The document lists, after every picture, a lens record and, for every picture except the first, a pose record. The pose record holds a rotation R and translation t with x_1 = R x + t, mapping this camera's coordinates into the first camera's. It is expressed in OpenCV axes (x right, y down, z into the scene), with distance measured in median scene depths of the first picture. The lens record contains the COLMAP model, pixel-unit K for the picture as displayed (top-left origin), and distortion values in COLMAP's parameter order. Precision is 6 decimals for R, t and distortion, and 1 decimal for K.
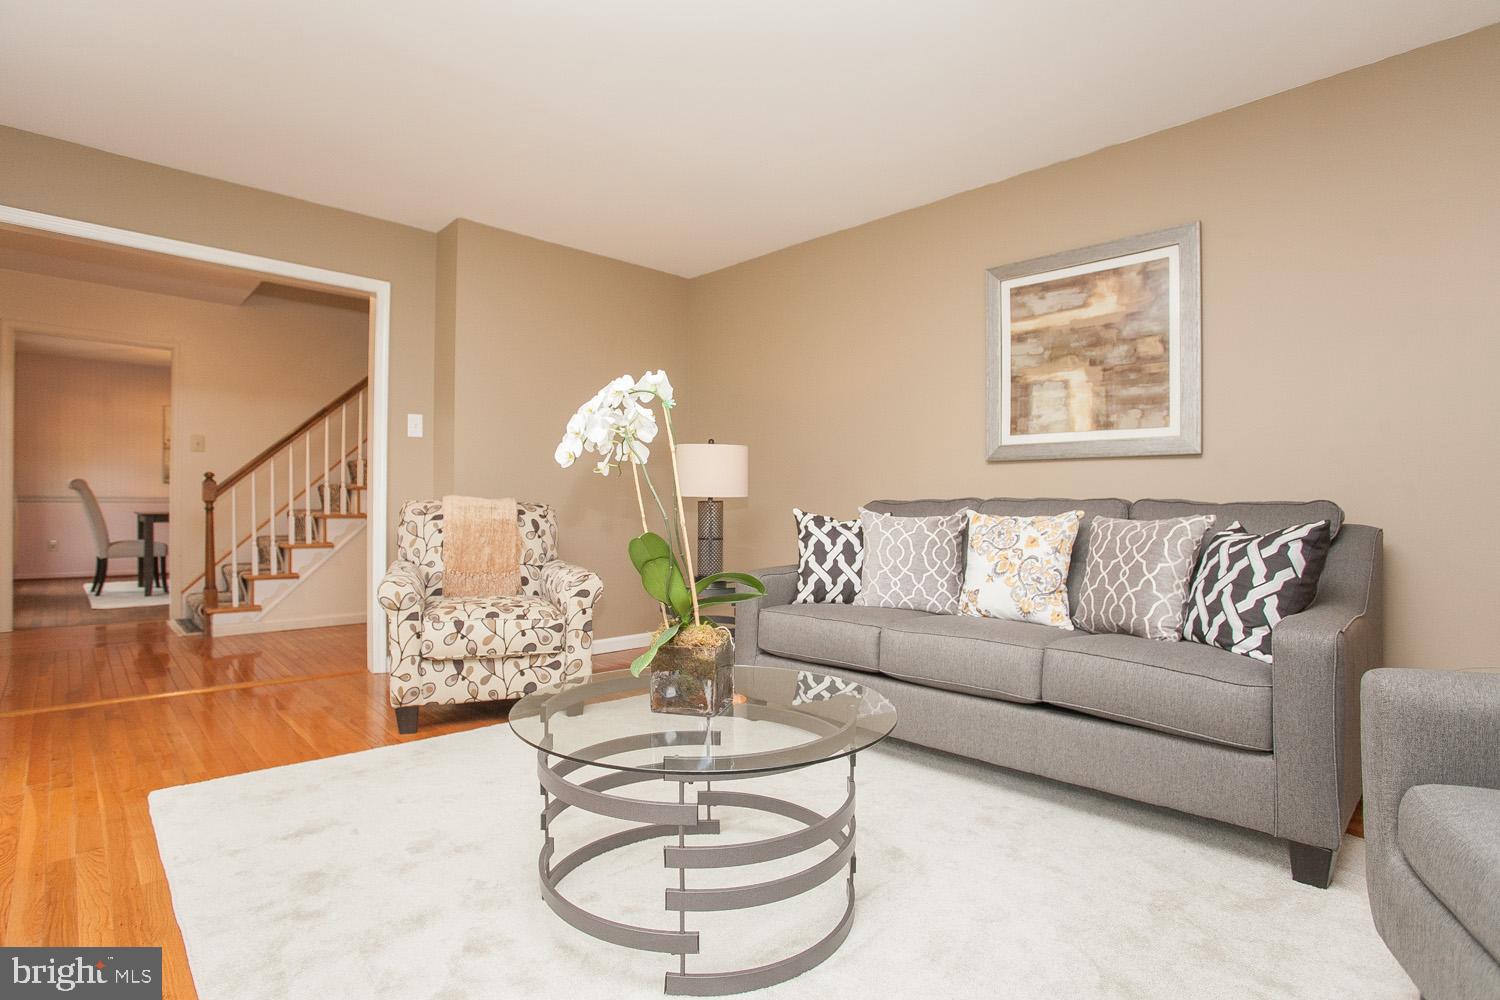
lens RADIAL K [[799.3, 0, 750.0], [0, 799.3, 500.0], [0, 0, 1]] dist [0.001208, 0.000025]
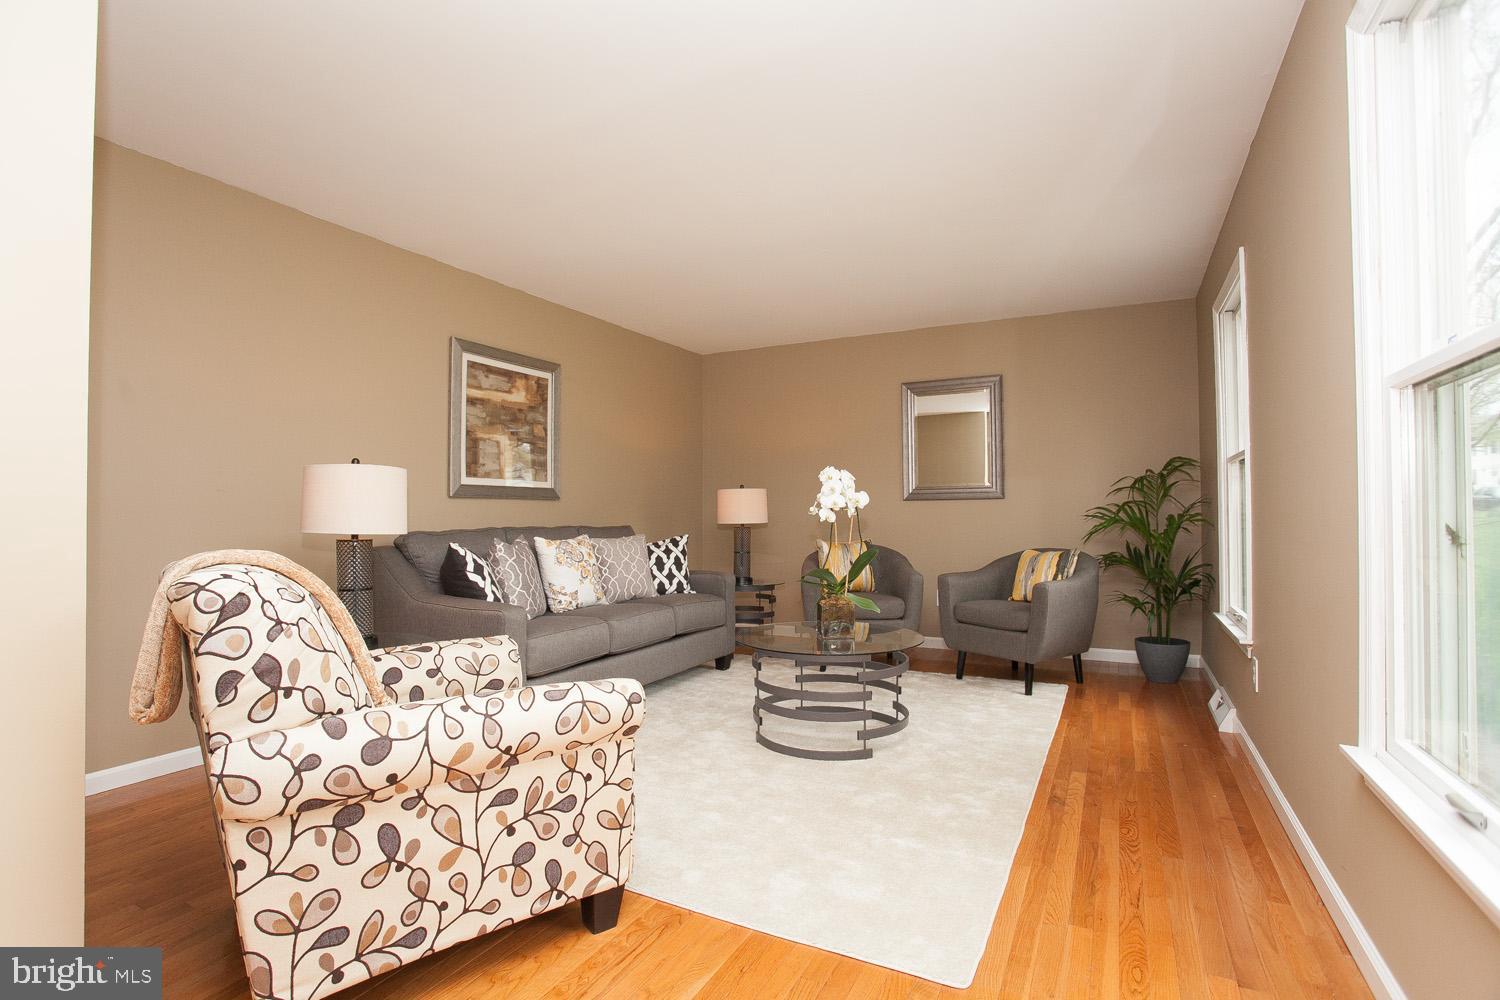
lens RADIAL K [[753.5, 0, 736.9], [0, 753.5, 501.8], [0, 0, 1]] dist [-0.073852, 0.032612]
pose [[-0.337382, 0.020746, 0.941139, -0.983224], [0.021492, 0.999666, -0.014332, -0.019114], [-0.941122, 0.015391, -0.337716, 1.081992]]
